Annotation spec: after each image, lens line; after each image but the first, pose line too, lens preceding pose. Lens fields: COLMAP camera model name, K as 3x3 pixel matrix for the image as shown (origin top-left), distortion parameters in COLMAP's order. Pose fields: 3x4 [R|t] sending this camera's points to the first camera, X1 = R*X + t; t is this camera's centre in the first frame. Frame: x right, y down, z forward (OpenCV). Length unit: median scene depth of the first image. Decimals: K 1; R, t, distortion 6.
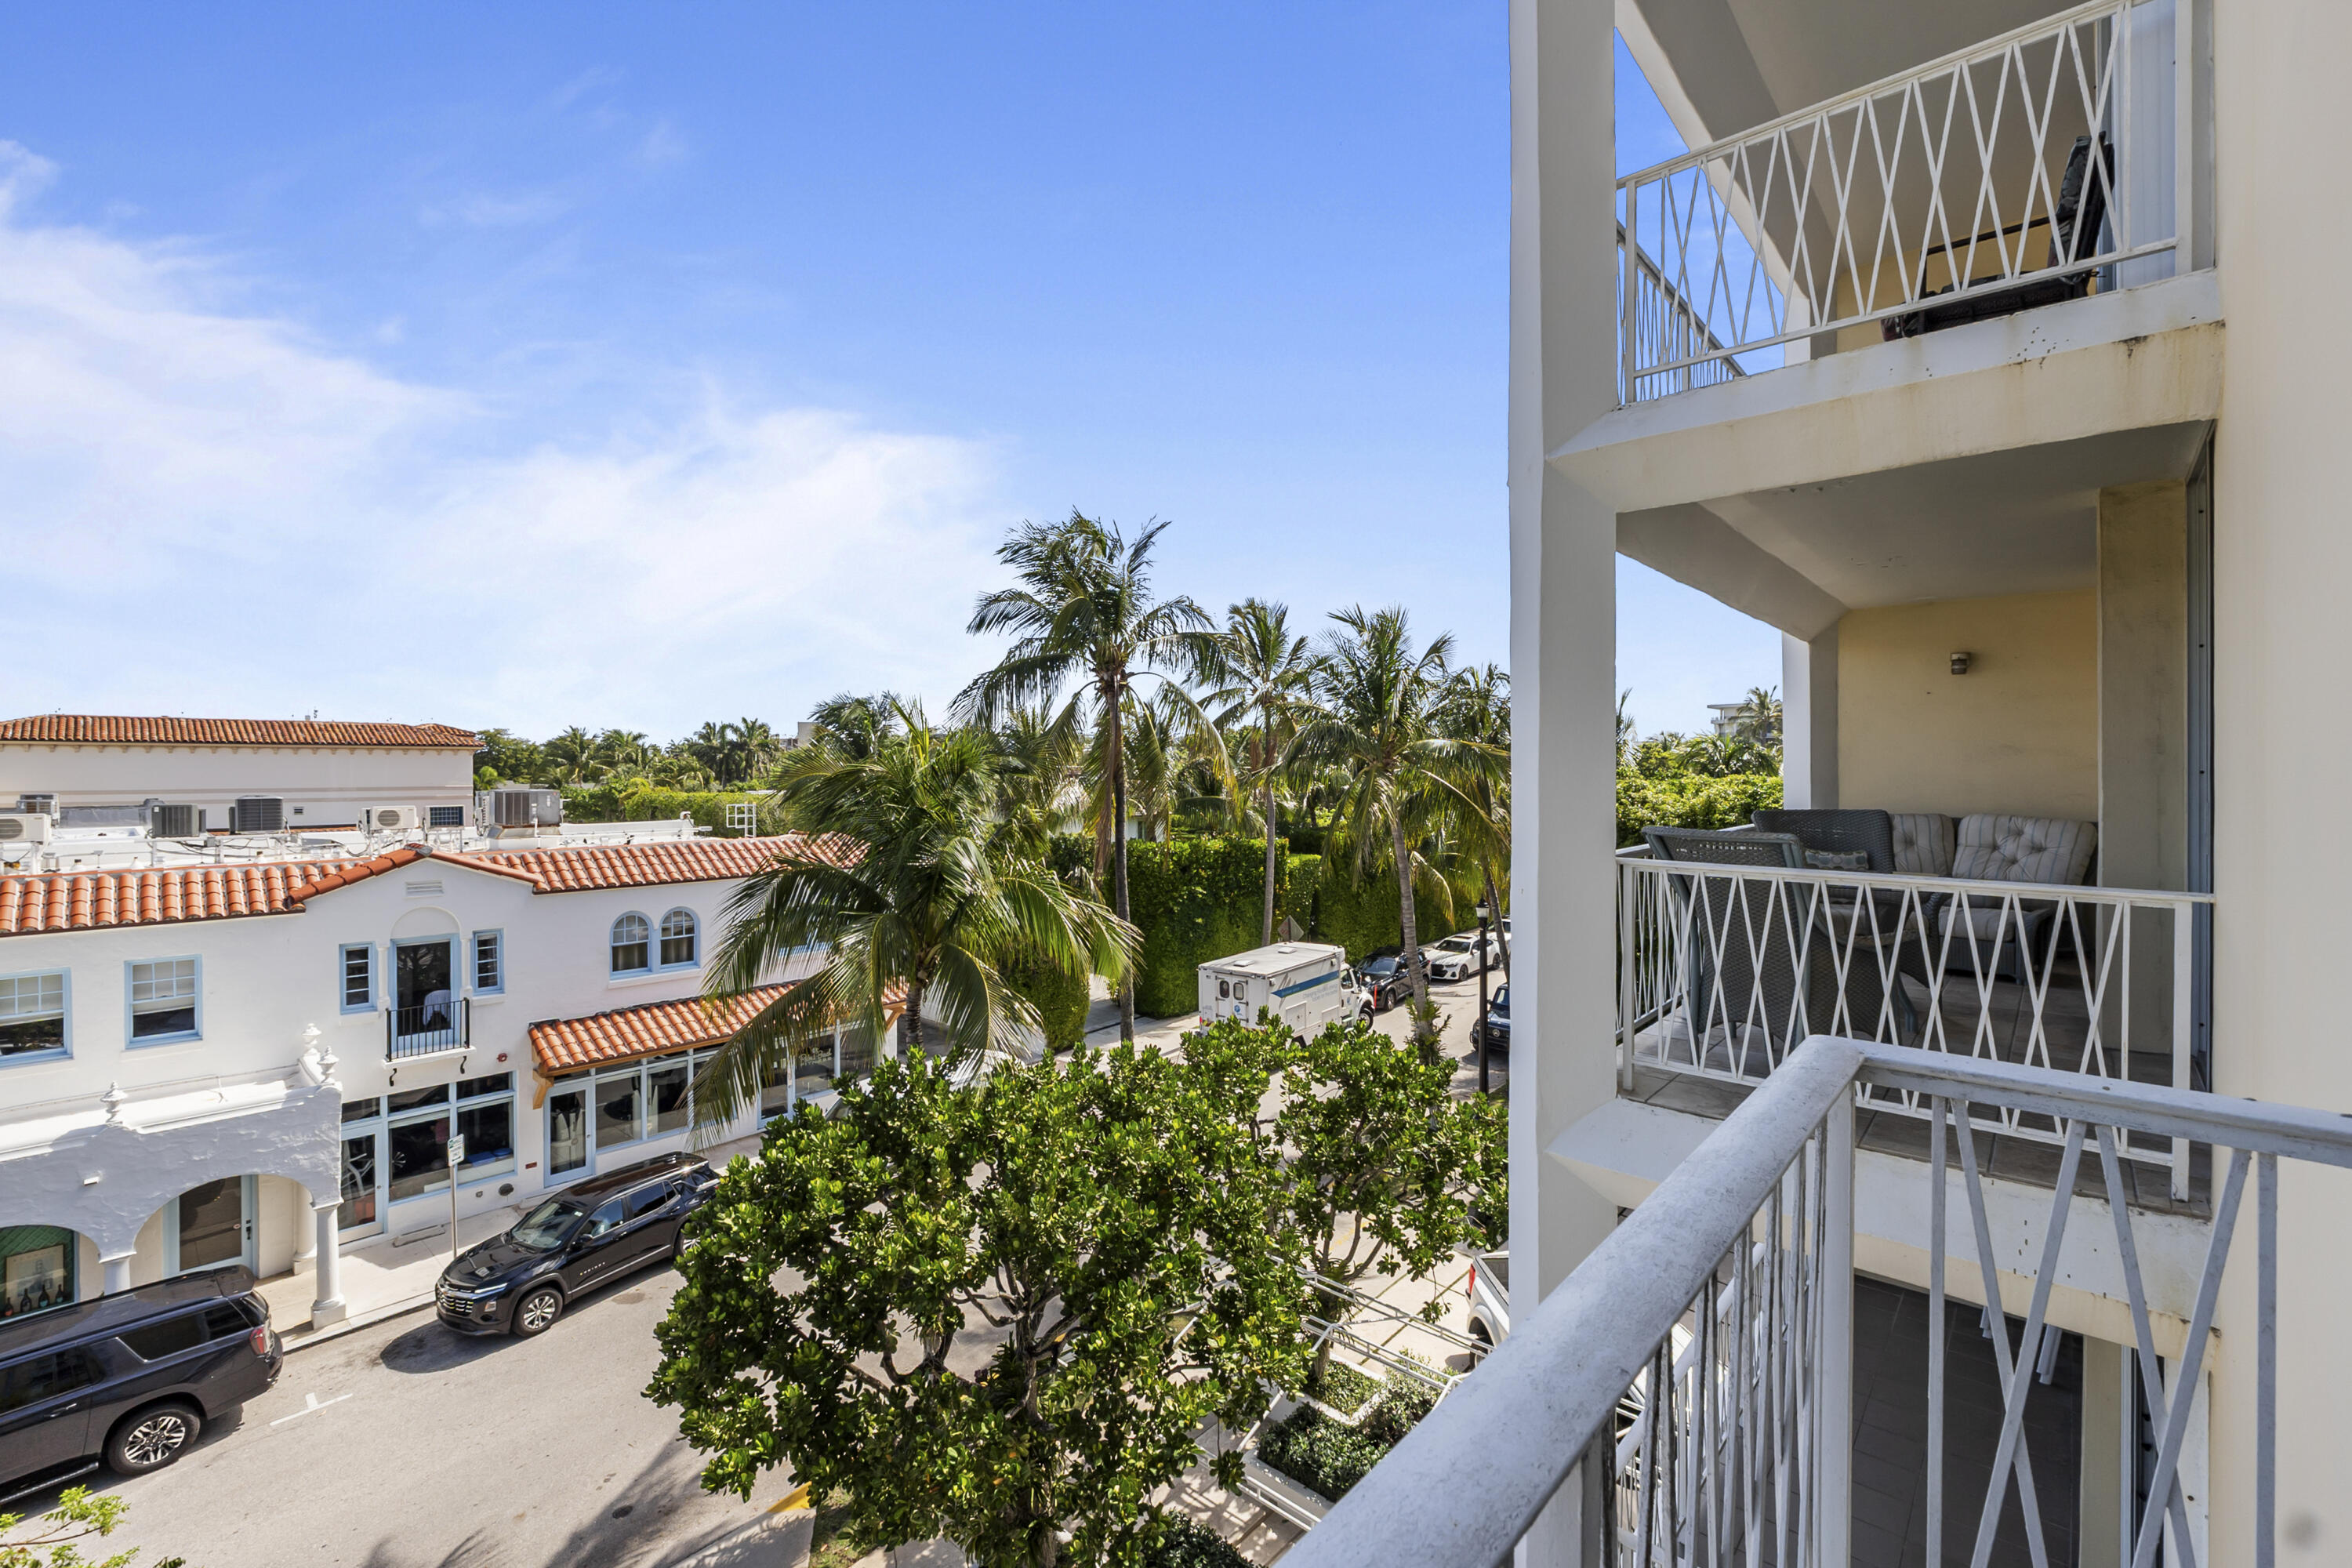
lens RADIAL K [[999.4, 0, 1176.0], [0, 999.4, 784.0], [0, 0, 1]] dist [-0.000148, -0.000096]
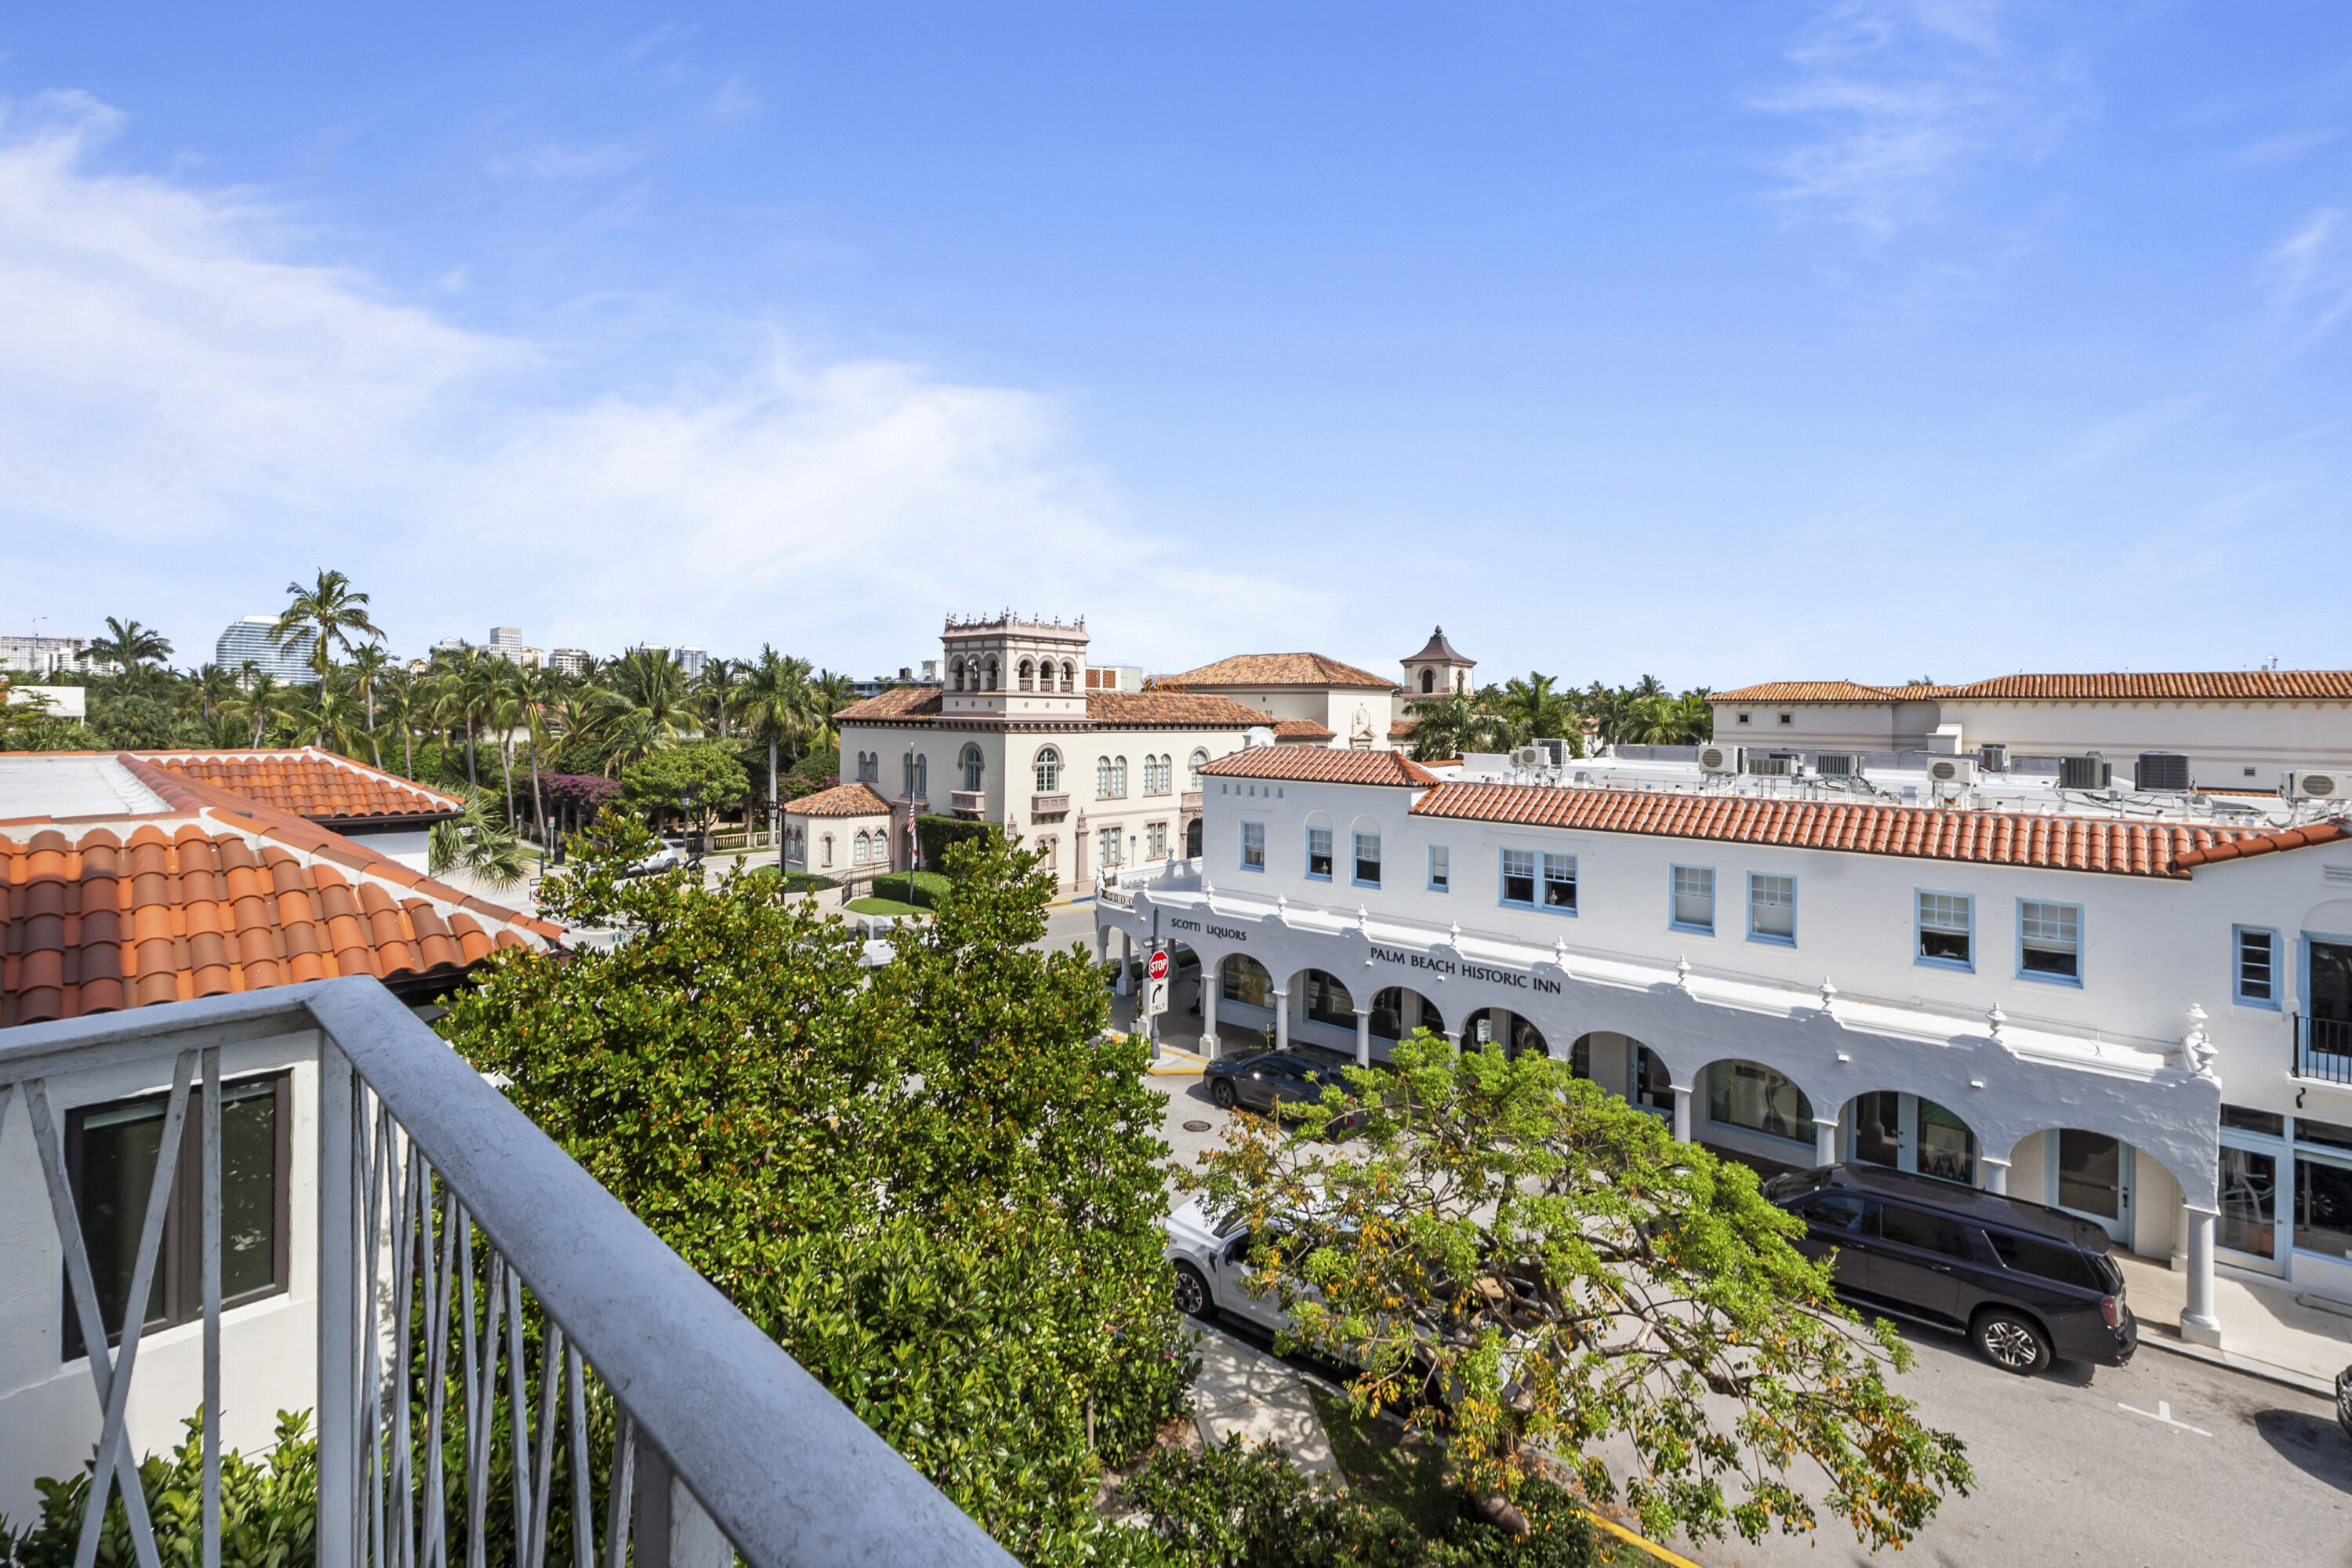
lens RADIAL K [[1012.8, 0, 1176.2], [0, 1012.8, 718.3], [0, 0, 1]] dist [-0.000900, -0.000296]
pose [[0.014418, 0.005513, -0.999881, 0.042325], [-0.026843, 0.999627, 0.005124, -0.000062], [0.999536, 0.026766, 0.014561, 0.052306]]
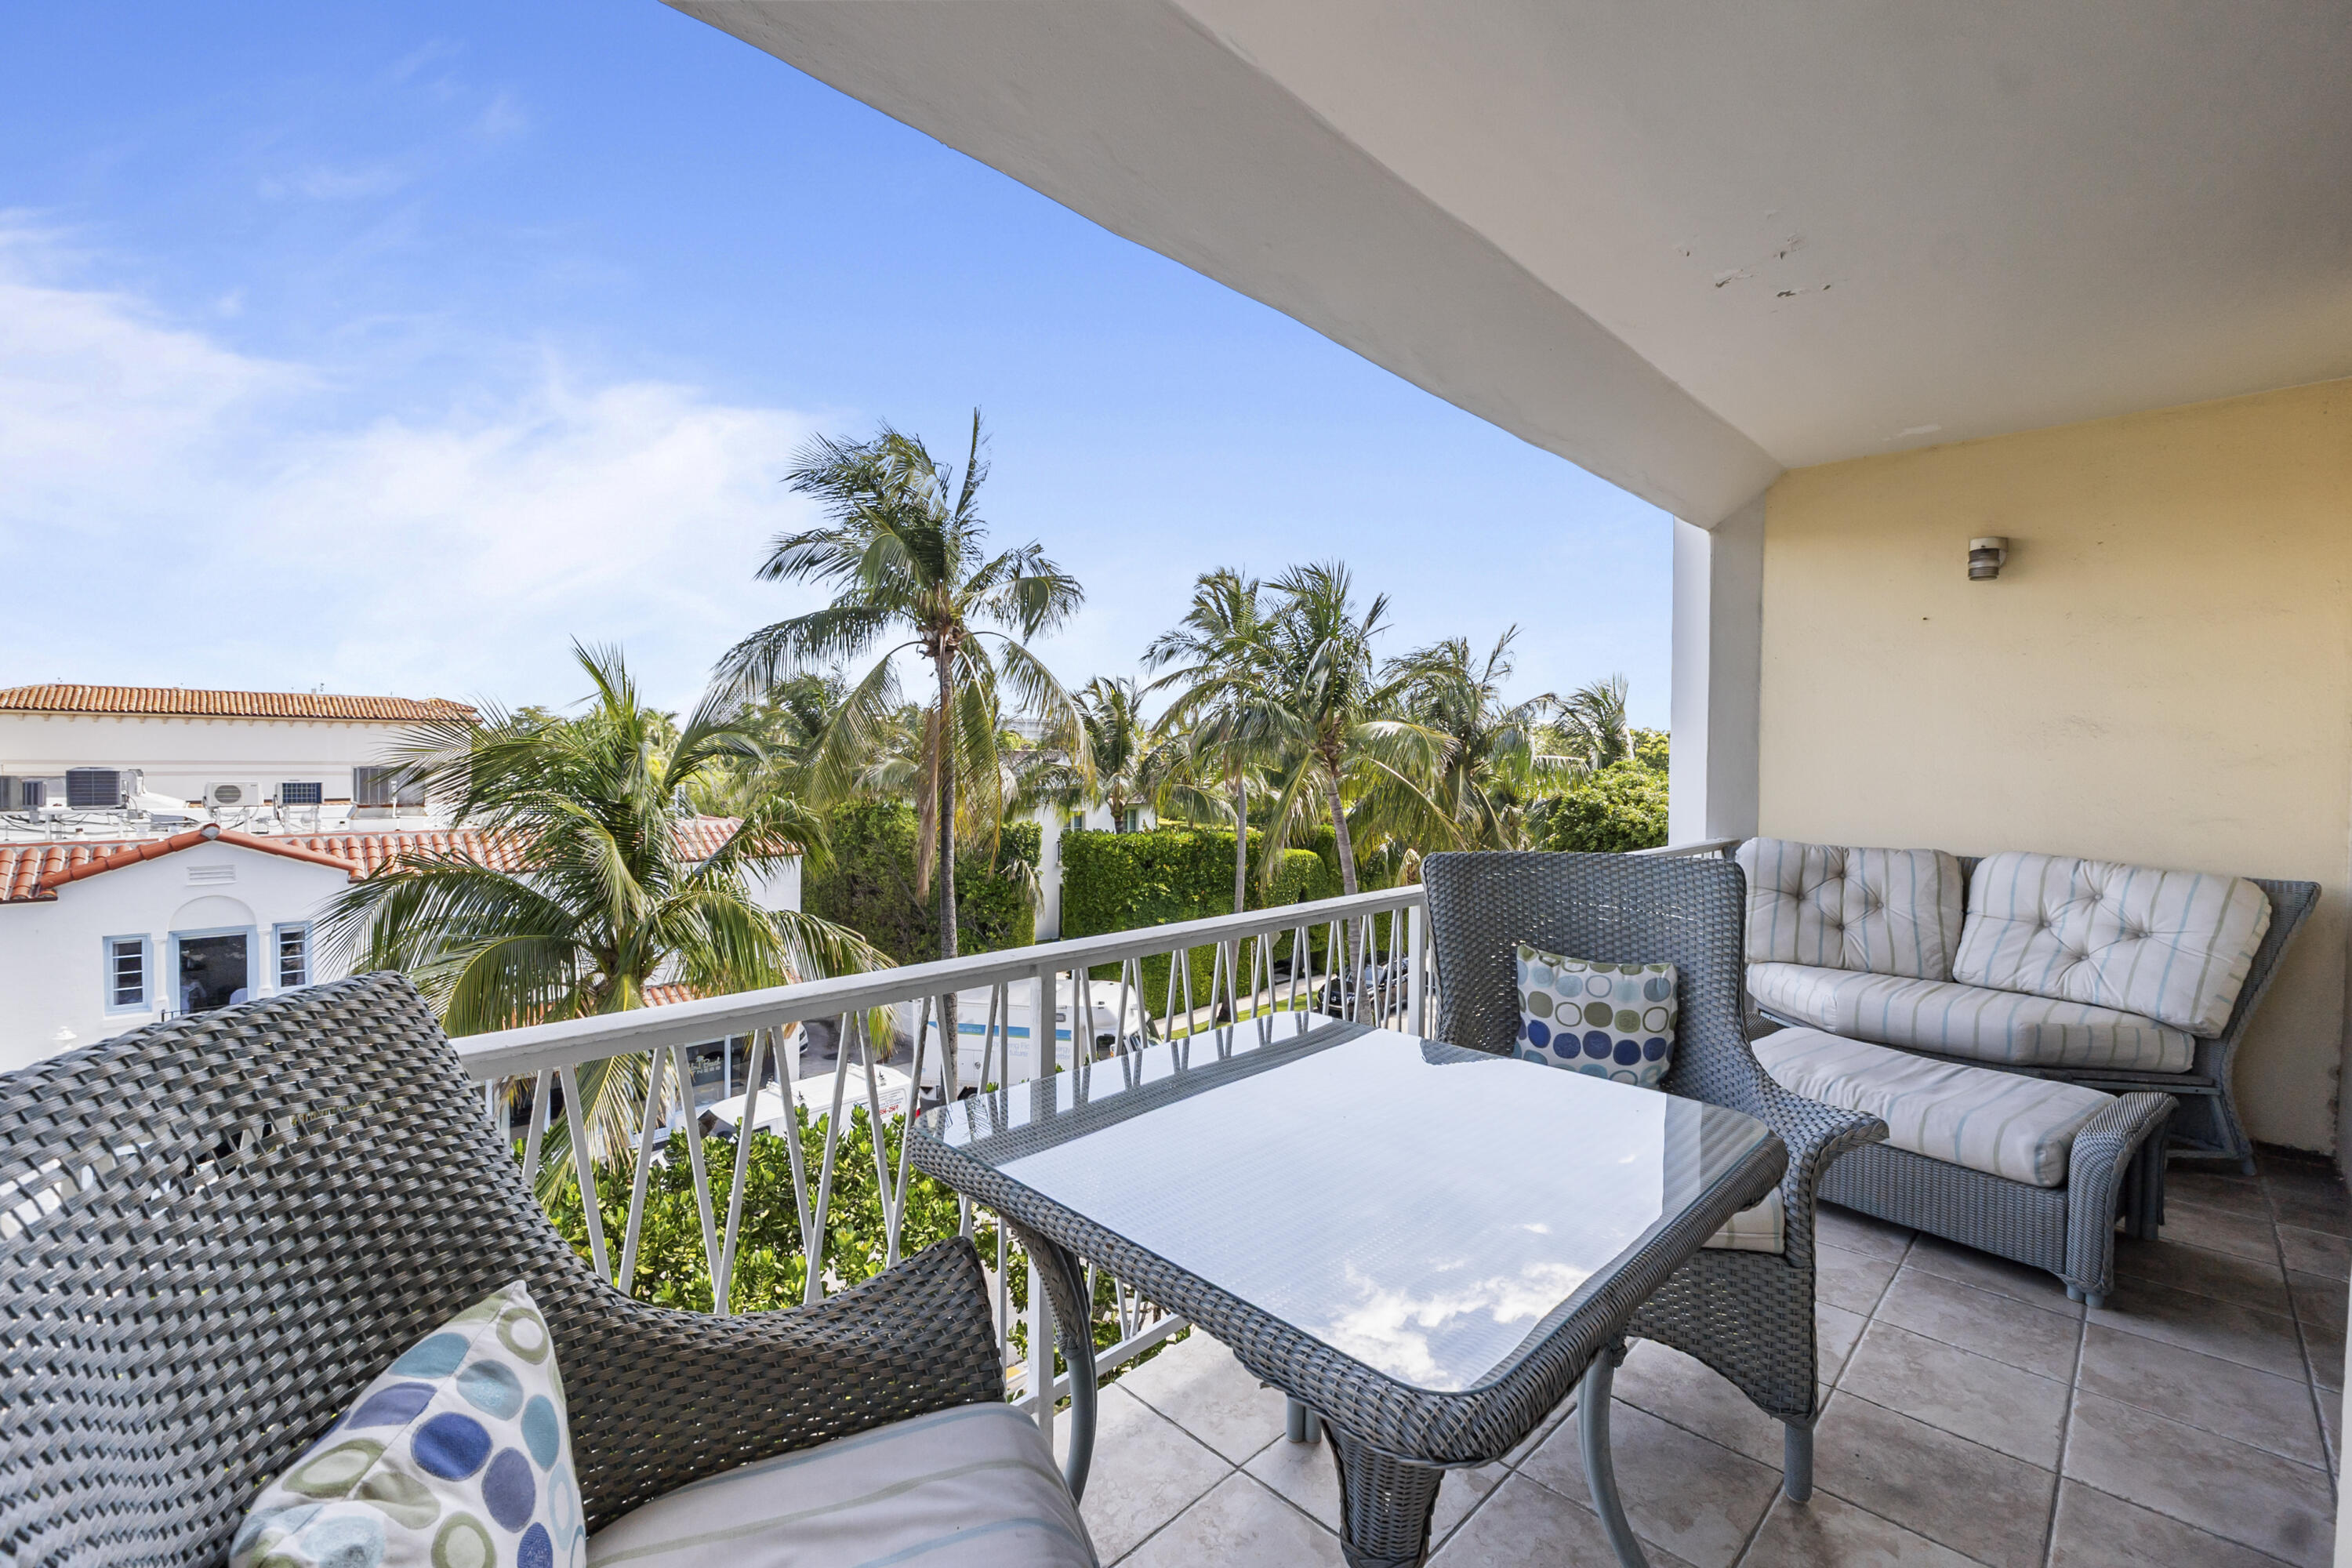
lens RADIAL K [[999.0, 0, 1176.0], [0, 999.0, 784.0], [0, 0, 1]] dist [-0.012609, -0.000338]
pose [[0.998814, 0.016704, -0.045725, 0.154463], [-0.016100, 0.999779, 0.013537, -0.001535], [0.045941, -0.012785, 0.998862, 0.184483]]
